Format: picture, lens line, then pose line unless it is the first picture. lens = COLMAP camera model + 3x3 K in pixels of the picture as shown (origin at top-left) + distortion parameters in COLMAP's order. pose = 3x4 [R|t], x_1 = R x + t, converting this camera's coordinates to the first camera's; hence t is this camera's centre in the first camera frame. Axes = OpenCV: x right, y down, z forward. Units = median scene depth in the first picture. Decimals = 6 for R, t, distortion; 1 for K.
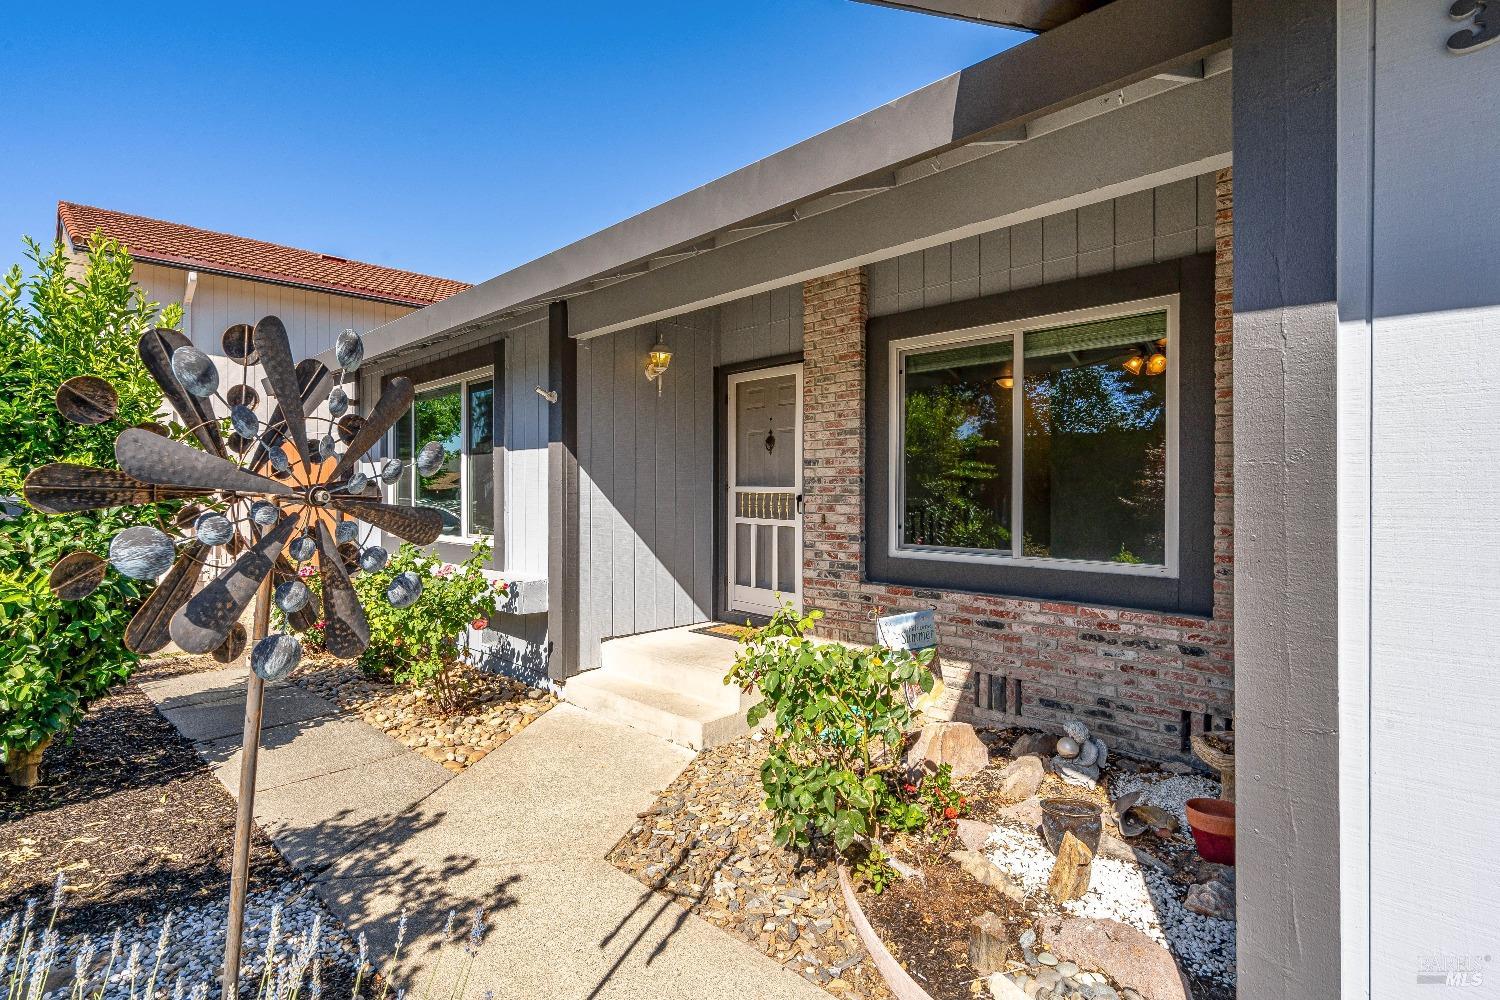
lens RADIAL K [[701.0, 0, 757.0], [0, 701.0, 494.0], [0, 0, 1]] dist [0.005789, -0.001312]
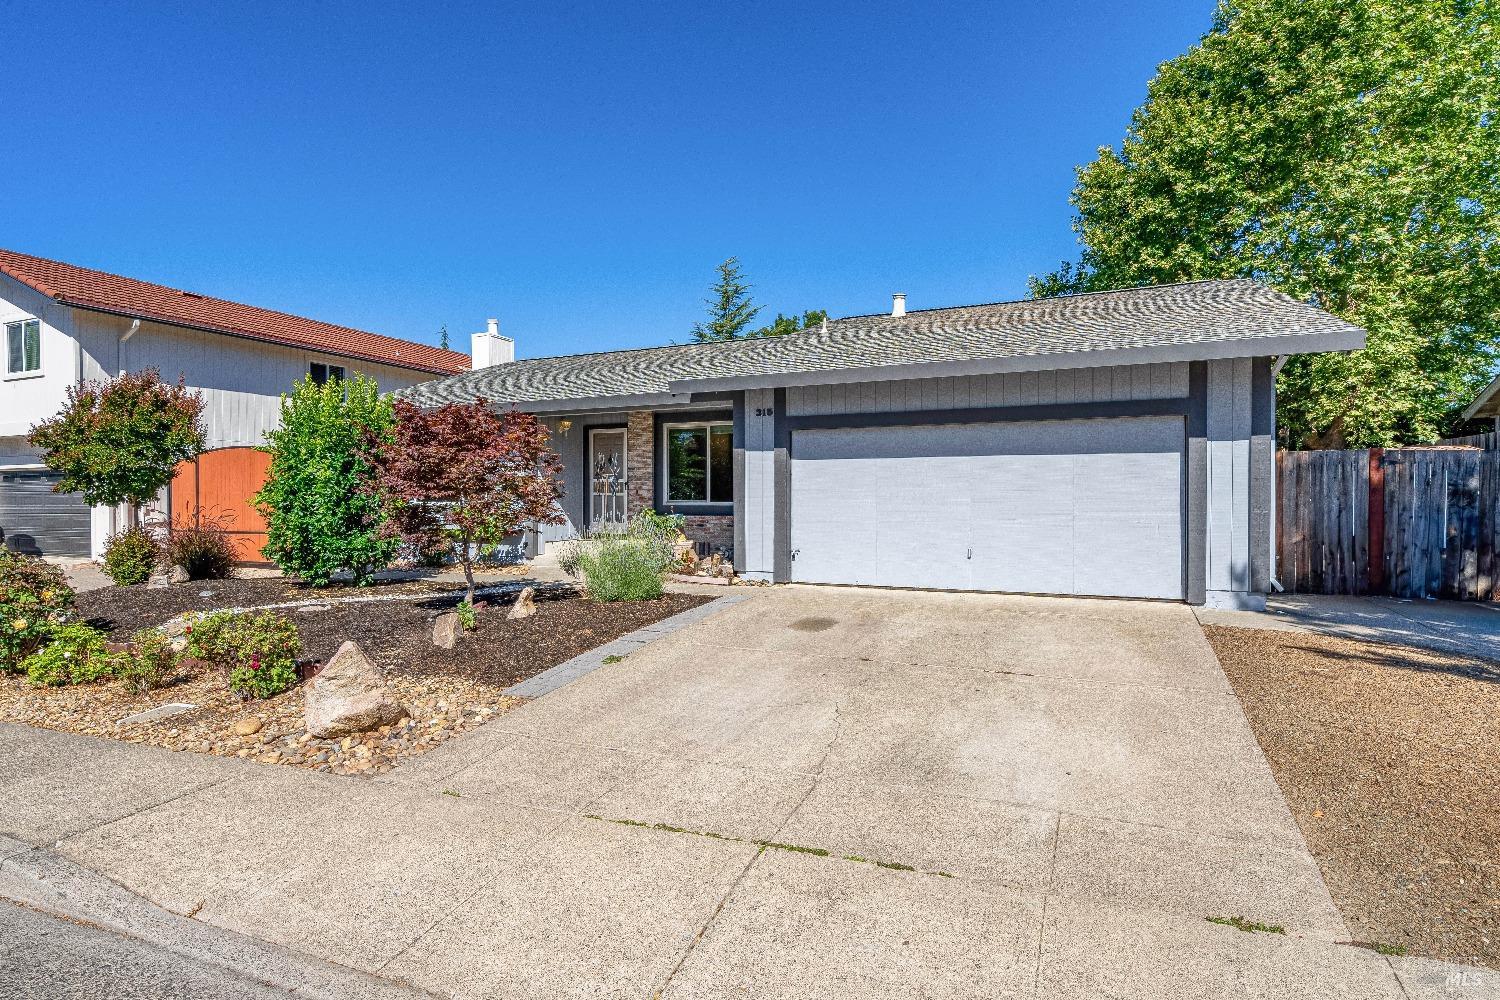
lens RADIAL K [[742.9, 0, 746.8], [0, 742.9, 497.9], [0, 0, 1]] dist [0.000842, -0.000118]
pose [[0.931223, -0.002623, 0.364441, -0.506229], [0.002380, 0.999997, 0.001116, 0.055866], [-0.364443, -0.000172, 0.931226, -1.610826]]
